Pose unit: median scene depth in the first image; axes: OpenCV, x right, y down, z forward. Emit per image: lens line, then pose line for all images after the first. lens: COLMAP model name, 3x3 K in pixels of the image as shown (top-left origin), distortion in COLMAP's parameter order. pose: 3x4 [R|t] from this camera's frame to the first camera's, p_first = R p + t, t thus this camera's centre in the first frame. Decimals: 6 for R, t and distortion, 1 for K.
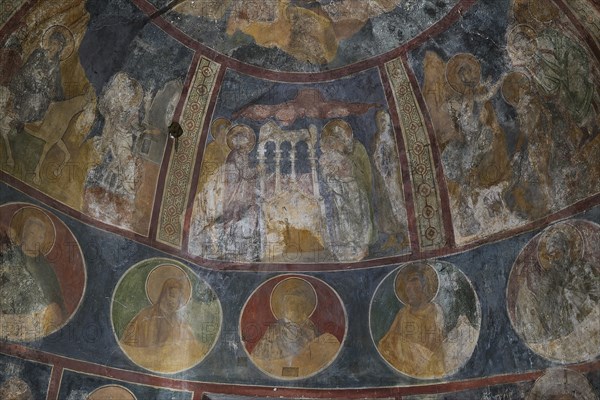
lens RADIAL K [[636.7, 0, 302.6], [0, 636.7, 197.0], [0, 0, 1]] dist [-0.010318, -0.028481]
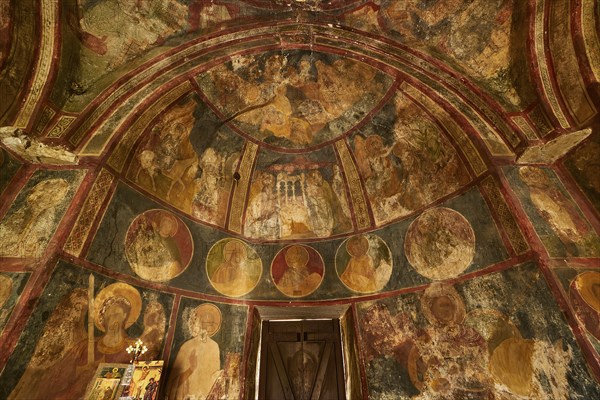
lens RADIAL K [[275.7, 0, 298.7], [0, 275.7, 196.6], [0, 0, 1]] dist [0.001917, -0.000689]
pose [[0.998469, -0.031791, 0.045259, -0.044307], [0.035929, 0.994944, -0.093780, 0.054721], [-0.042049, 0.095263, 0.994564, 0.111966]]
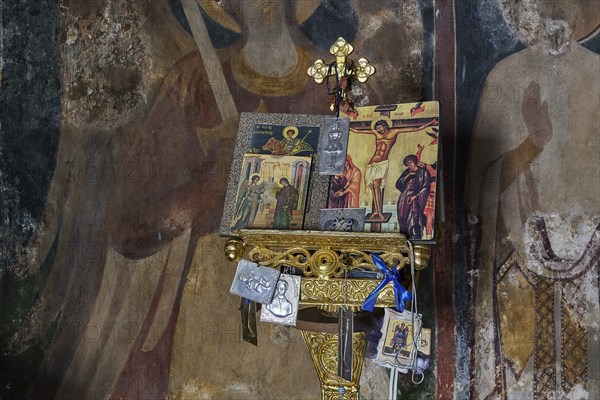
lens RADIAL K [[749.9, 0, 300.0], [0, 749.9, 200.0], [0, 0, 1]] dist [-0.009255, -0.024735]
pose [[0.840680, -0.023996, -0.541000, -0.137820], [0.275810, 0.878709, 0.389615, 0.178064], [0.466032, -0.476754, 0.745331, 0.326715]]
